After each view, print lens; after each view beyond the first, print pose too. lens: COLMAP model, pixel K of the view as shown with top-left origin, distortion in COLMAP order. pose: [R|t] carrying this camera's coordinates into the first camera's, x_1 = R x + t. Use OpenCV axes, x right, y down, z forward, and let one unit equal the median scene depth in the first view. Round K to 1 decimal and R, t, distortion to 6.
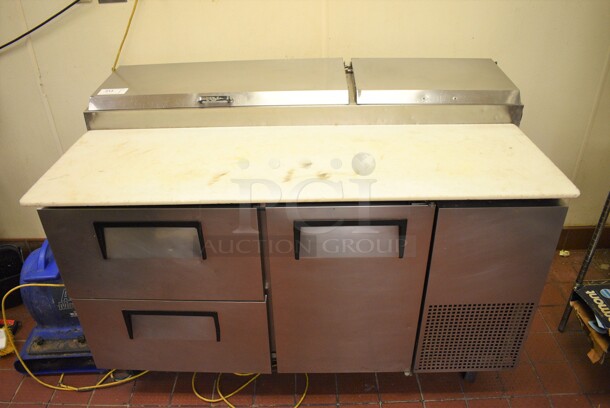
lens RADIAL K [[471.5, 0, 305.0], [0, 471.5, 204.0], [0, 0, 1]] dist [-0.085732, 0.002975]
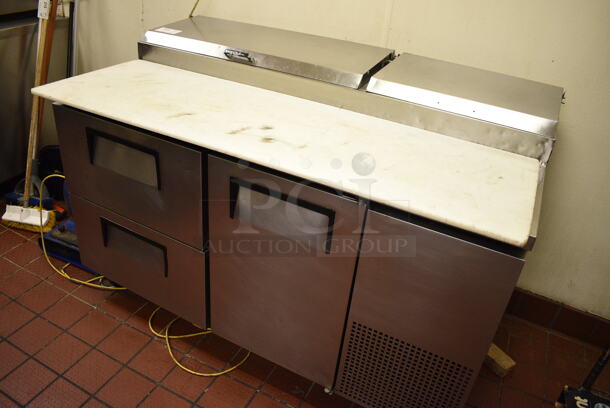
lens RADIAL K [[478.6, 0, 305.0], [0, 478.6, 204.0], [0, 0, 1]] dist [-0.098348, 0.003977]
pose [[0.887438, 0.313160, -0.338208, 0.386657], [-0.322489, 0.946103, 0.029839, 0.008862], [0.329324, 0.082588, 0.940598, 0.094737]]
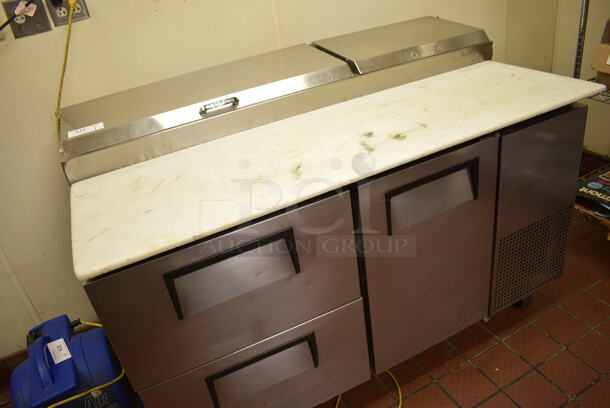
lens RADIAL K [[478.6, 0, 305.0], [0, 478.6, 204.0], [0, 0, 1]] dist [-0.098348, 0.003977]
pose [[0.891195, -0.310438, 0.330756, -0.392909], [0.332632, 0.942990, -0.011186, 0.012591], [-0.308427, 0.119989, 0.943650, 0.140241]]
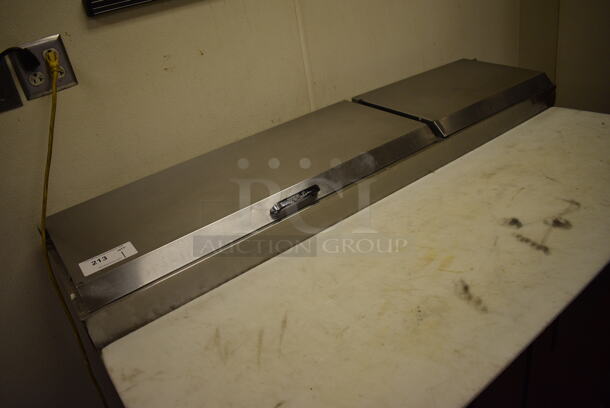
lens RADIAL K [[471.5, 0, 305.0], [0, 471.5, 204.0], [0, 0, 1]] dist [-0.085732, 0.002975]
pose [[0.783718, -0.370803, 0.498289, -0.489758], [0.436706, 0.899433, -0.017543, -0.197923], [-0.441673, 0.231354, 0.866833, 0.450332]]
